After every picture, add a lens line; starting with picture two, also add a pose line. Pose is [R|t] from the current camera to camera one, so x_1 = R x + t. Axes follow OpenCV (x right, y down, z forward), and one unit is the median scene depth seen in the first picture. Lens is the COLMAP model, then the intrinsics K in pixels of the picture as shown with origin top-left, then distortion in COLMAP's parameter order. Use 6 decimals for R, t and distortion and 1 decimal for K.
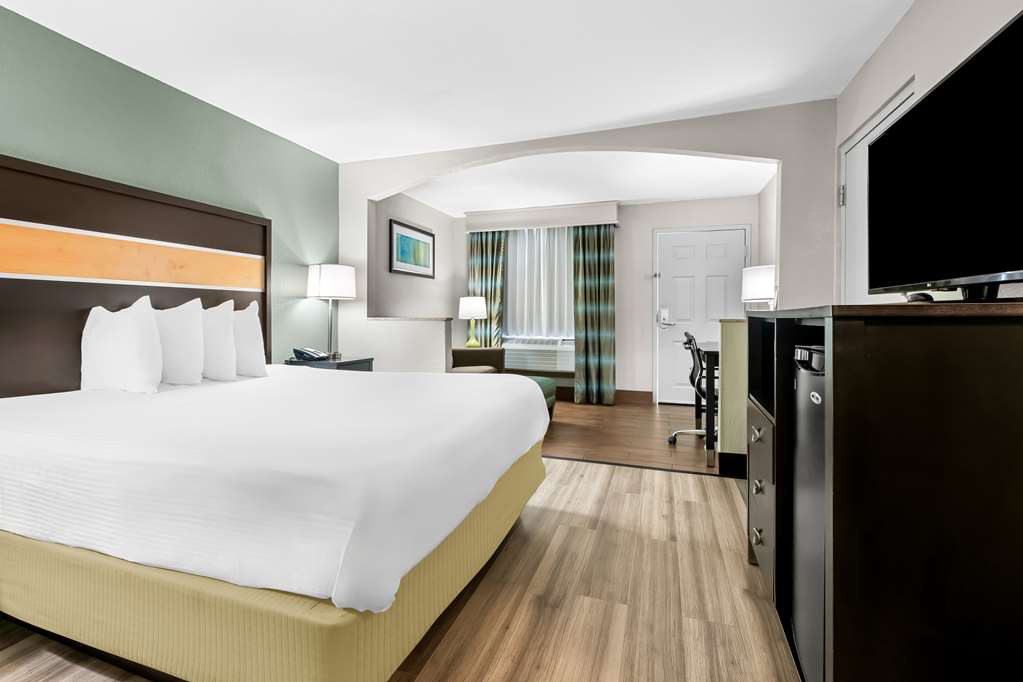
lens RADIAL K [[568.2, 0, 513.5], [0, 568.2, 312.7], [0, 0, 1]] dist [0.001285, 0.000269]
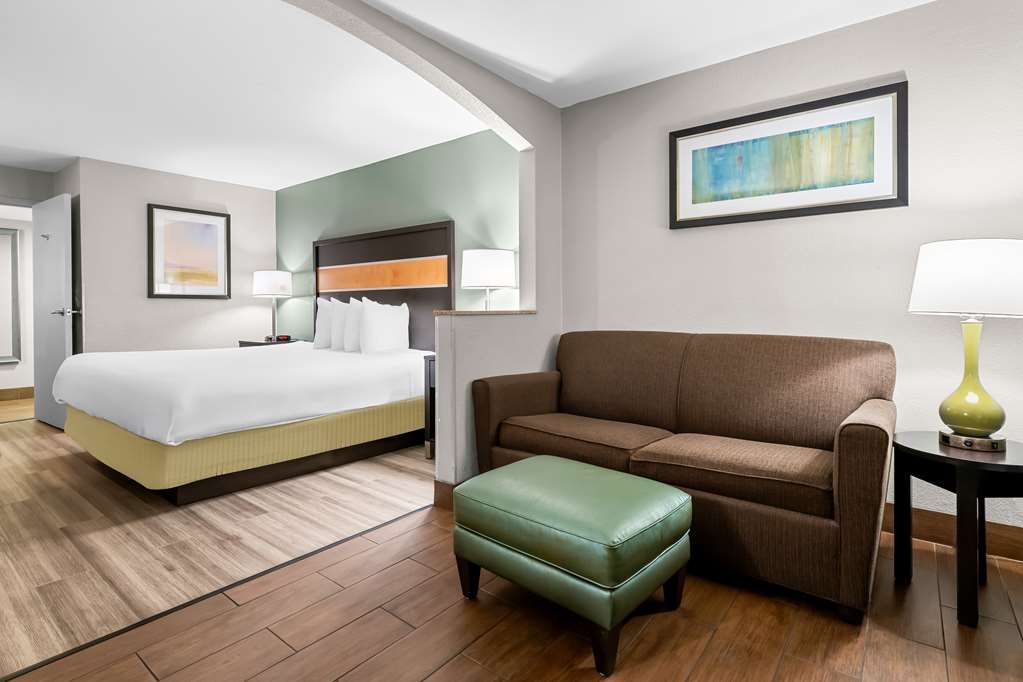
lens RADIAL K [[568.2, 0, 513.5], [0, 568.2, 312.7], [0, 0, 1]] dist [0.001285, 0.000269]
pose [[-0.446225, 0.008909, -0.894876, 0.622696], [0.006673, 0.999956, 0.006628, 0.009377], [0.894896, -0.003014, -0.446265, 1.988407]]
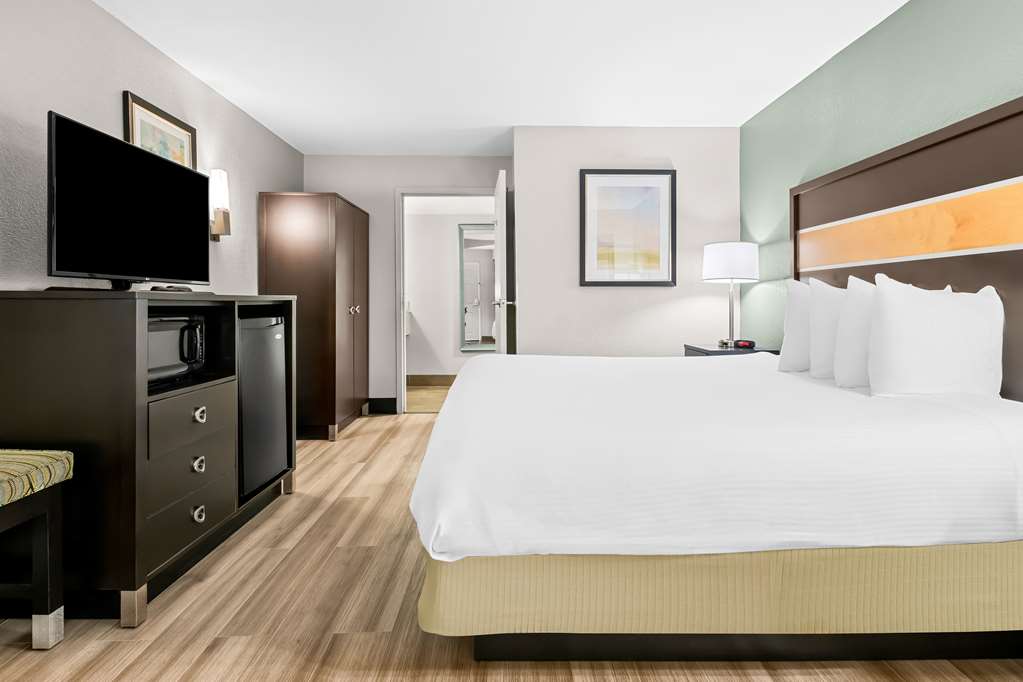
lens RADIAL K [[585.1, 0, 513.1], [0, 585.1, 307.3], [0, 0, 1]] dist [0.003233, 0.000725]
pose [[-0.964111, 0.005176, -0.265449, 0.115876], [0.003491, 0.999971, 0.006819, 0.009344], [0.265477, 0.005648, -0.964101, 1.569812]]
